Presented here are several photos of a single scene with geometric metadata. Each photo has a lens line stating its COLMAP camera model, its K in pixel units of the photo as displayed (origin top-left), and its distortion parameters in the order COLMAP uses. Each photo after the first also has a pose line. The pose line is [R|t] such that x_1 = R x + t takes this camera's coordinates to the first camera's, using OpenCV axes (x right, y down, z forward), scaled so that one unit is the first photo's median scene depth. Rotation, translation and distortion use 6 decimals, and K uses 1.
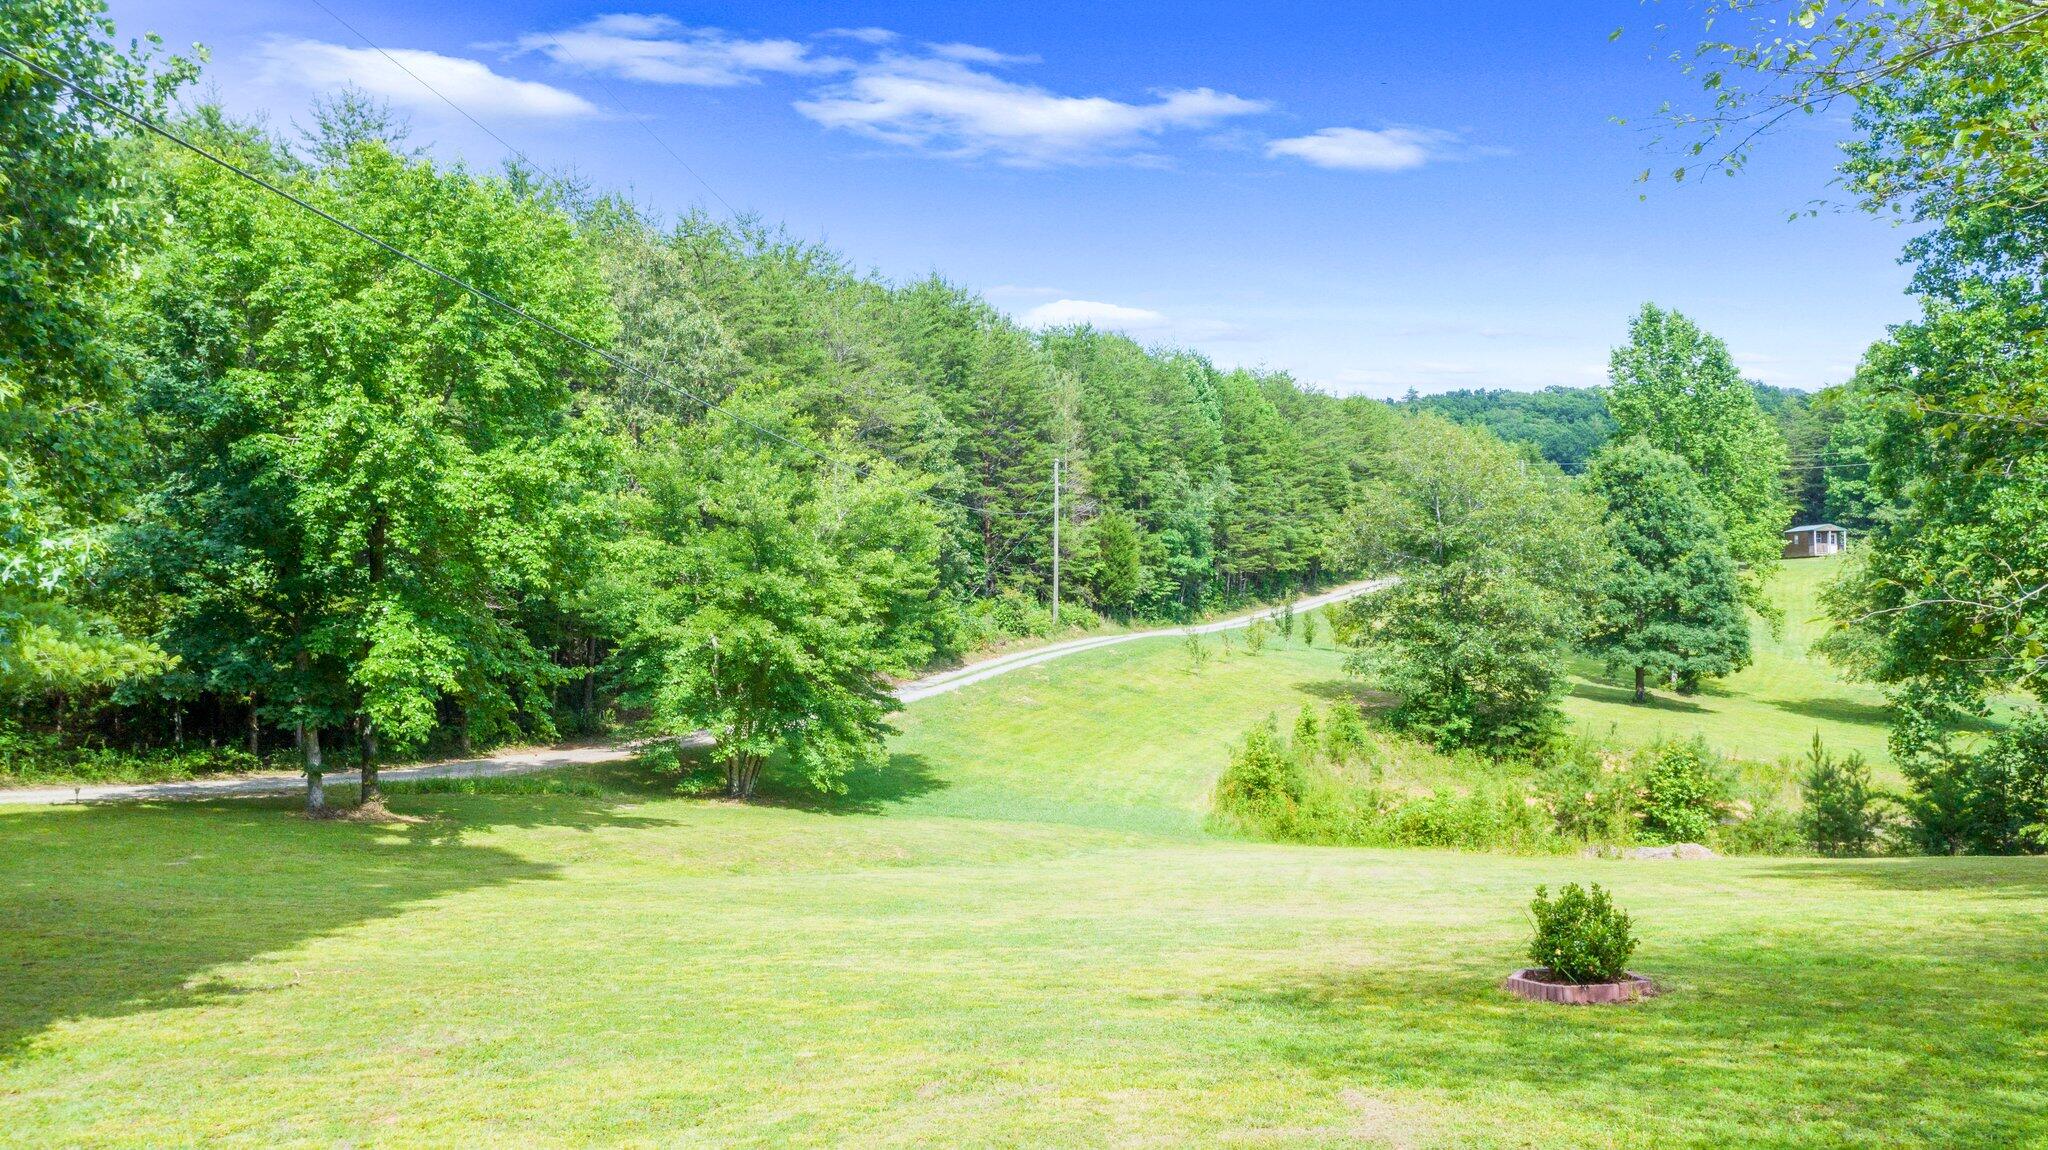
lens RADIAL K [[1628.8, 0, 1025.1], [0, 1628.8, 575.4], [0, 0, 1]] dist [-0.004601, 0.010900]
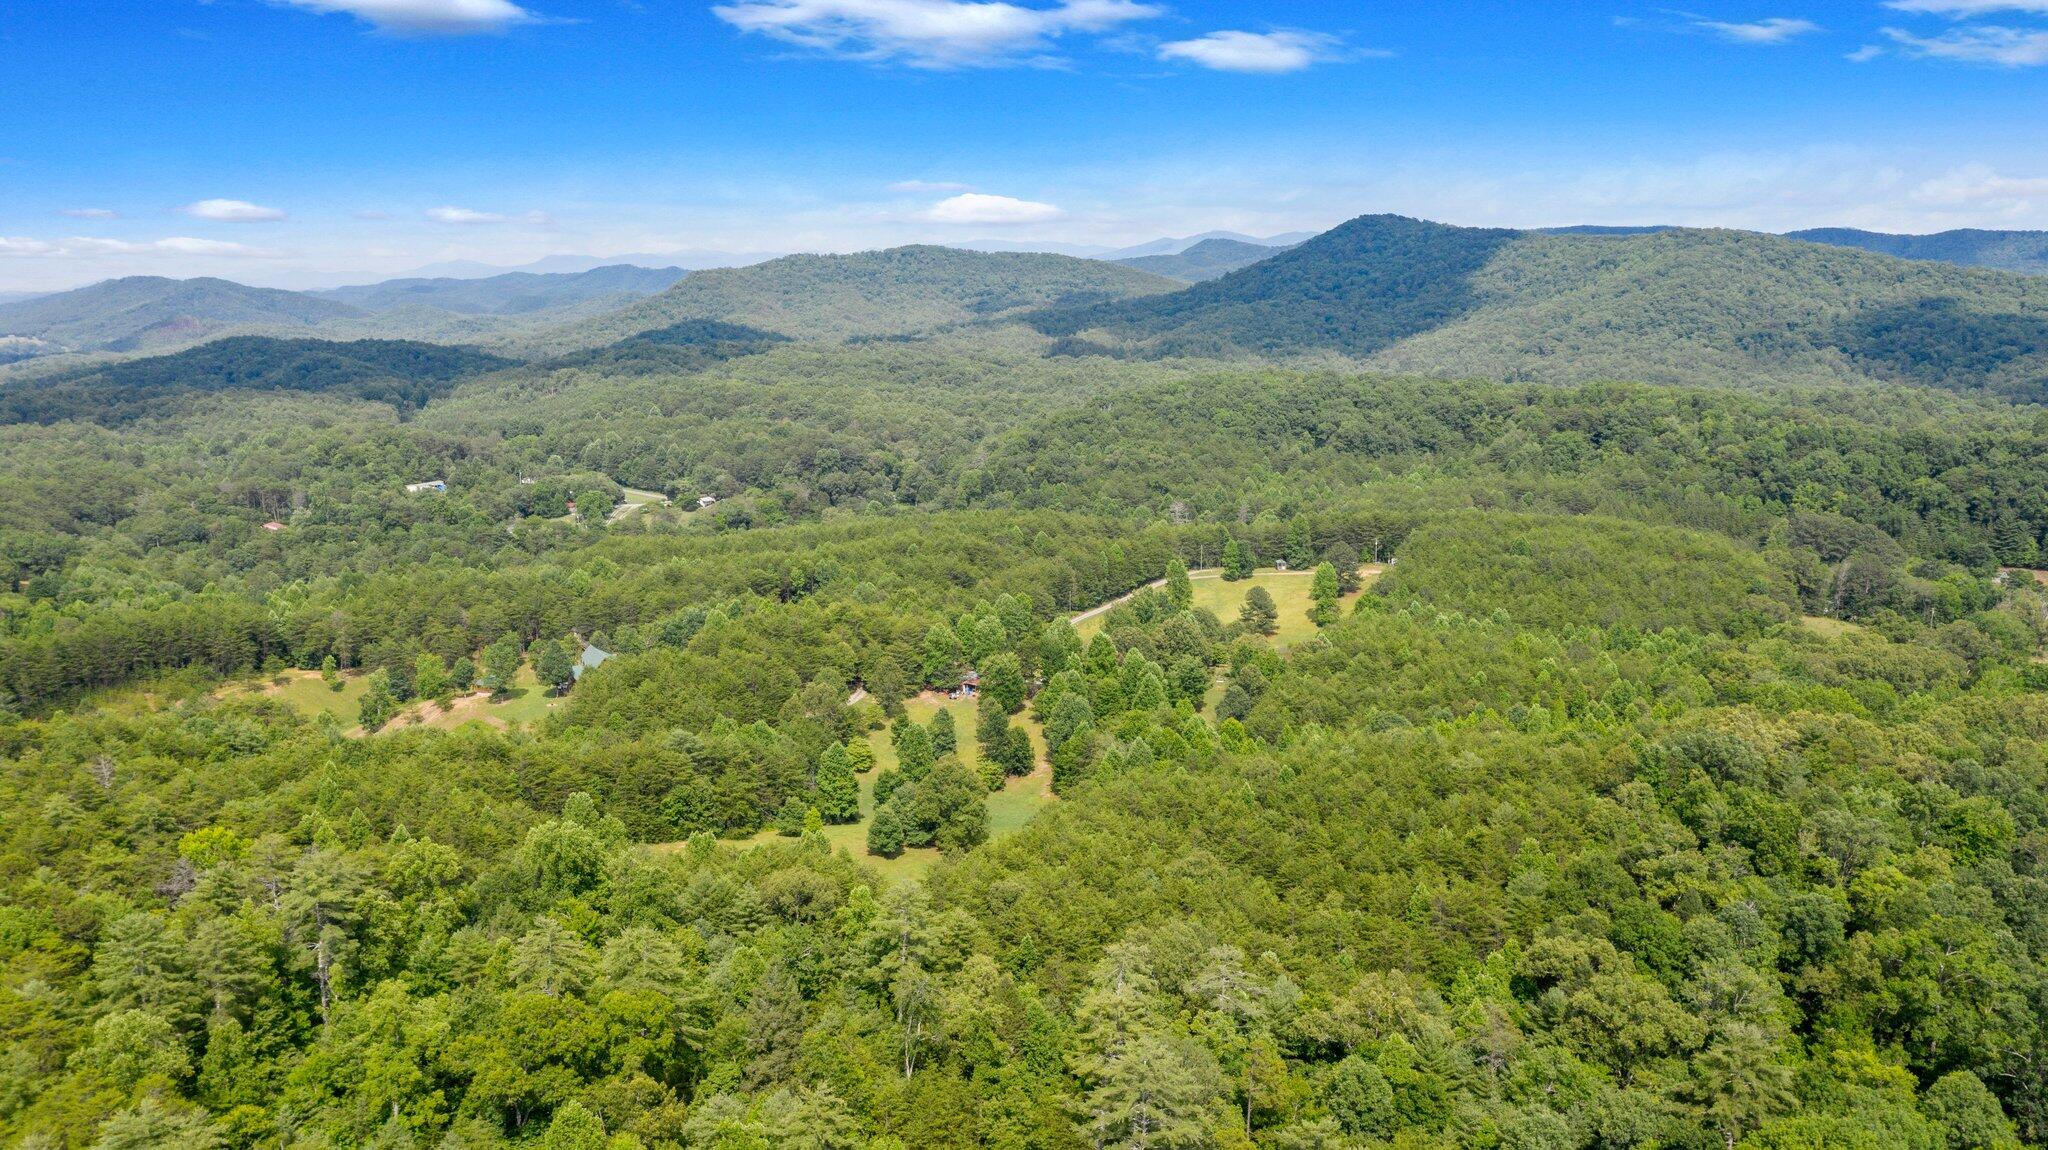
lens RADIAL K [[1628.8, 0, 1022.6], [0, 1628.8, 577.9], [0, 0, 1]] dist [-0.004601, 0.010900]
pose [[0.998090, 0.006626, -0.061427, 0.204511], [0.003672, 0.986112, 0.166042, -1.079677], [0.061675, -0.165950, 0.984204, -4.817090]]
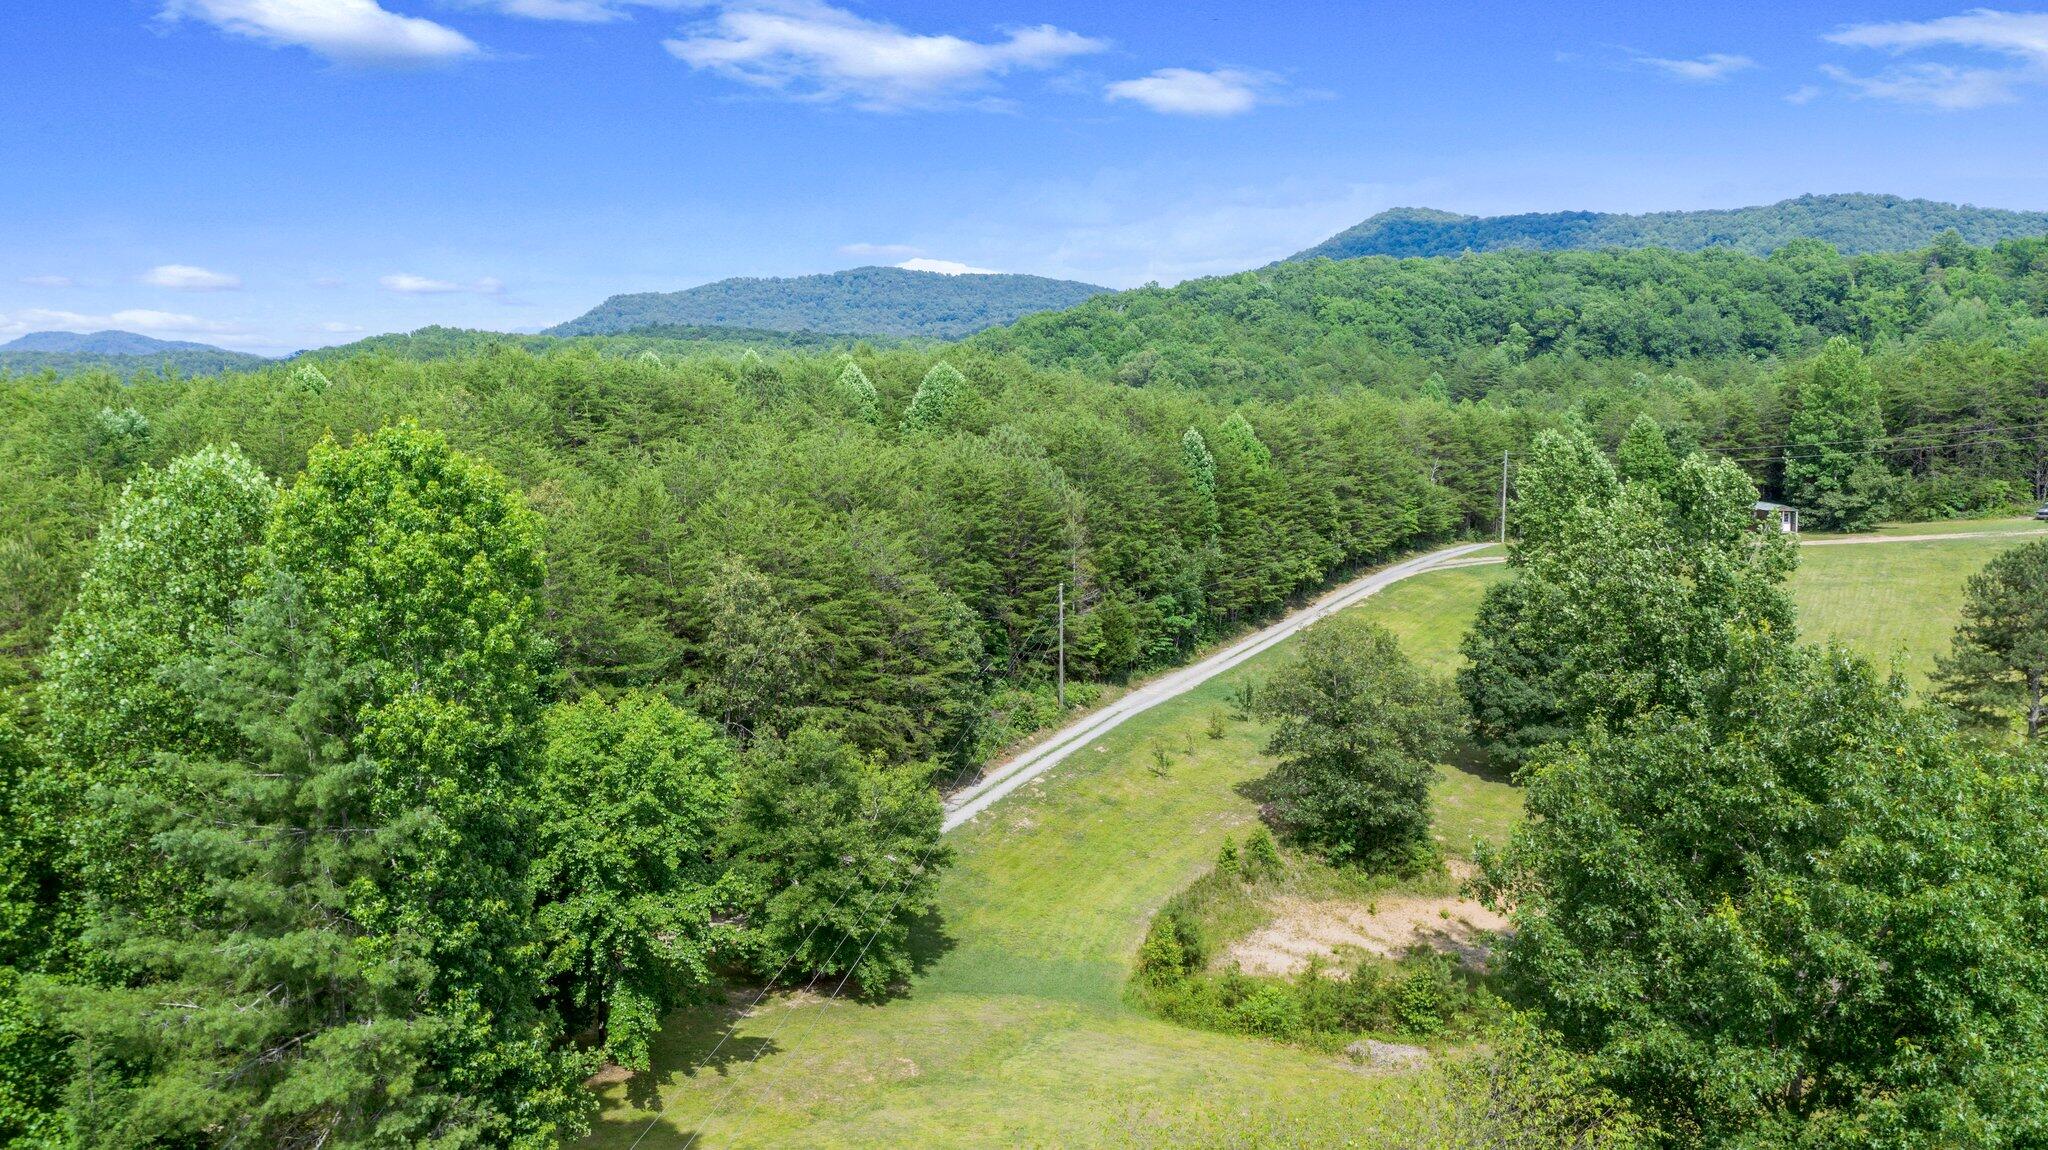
lens RADIAL K [[1628.8, 0, 1028.0], [0, 1628.8, 571.6], [0, 0, 1]] dist [-0.004601, 0.010900]
pose [[0.998980, -0.004352, -0.044954, 0.045817], [0.009647, 0.992936, 0.118261, -0.208899], [0.044122, -0.118574, 0.991964, -0.228574]]
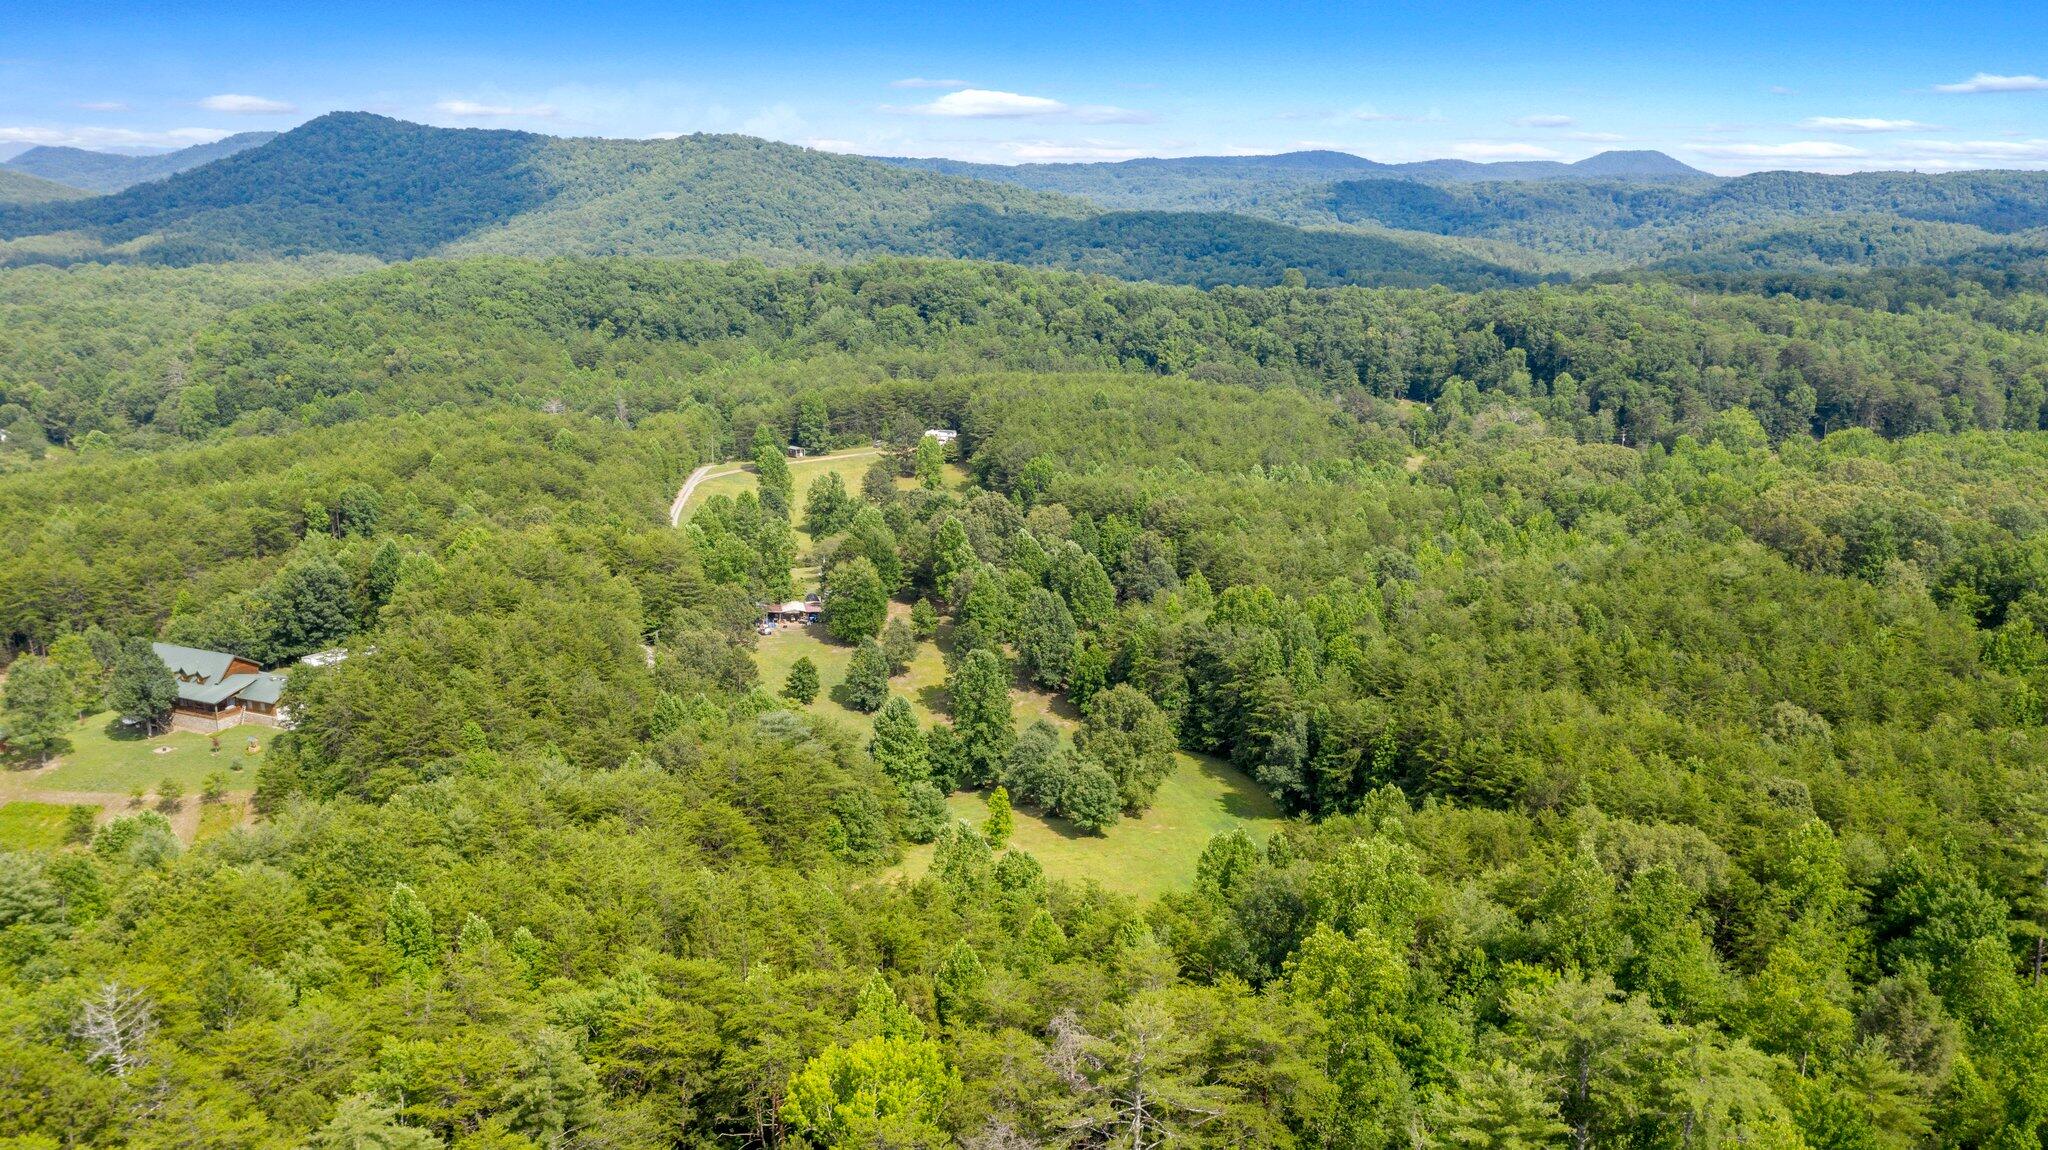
lens RADIAL K [[1628.8, 0, 1028.1], [0, 1628.8, 569.9], [0, 0, 1]] dist [-0.004601, 0.010900]
pose [[0.821800, -0.120808, 0.556821, -1.671593], [0.004339, 0.978563, 0.205904, -0.786545], [-0.569759, -0.166796, 0.804707, -3.294391]]
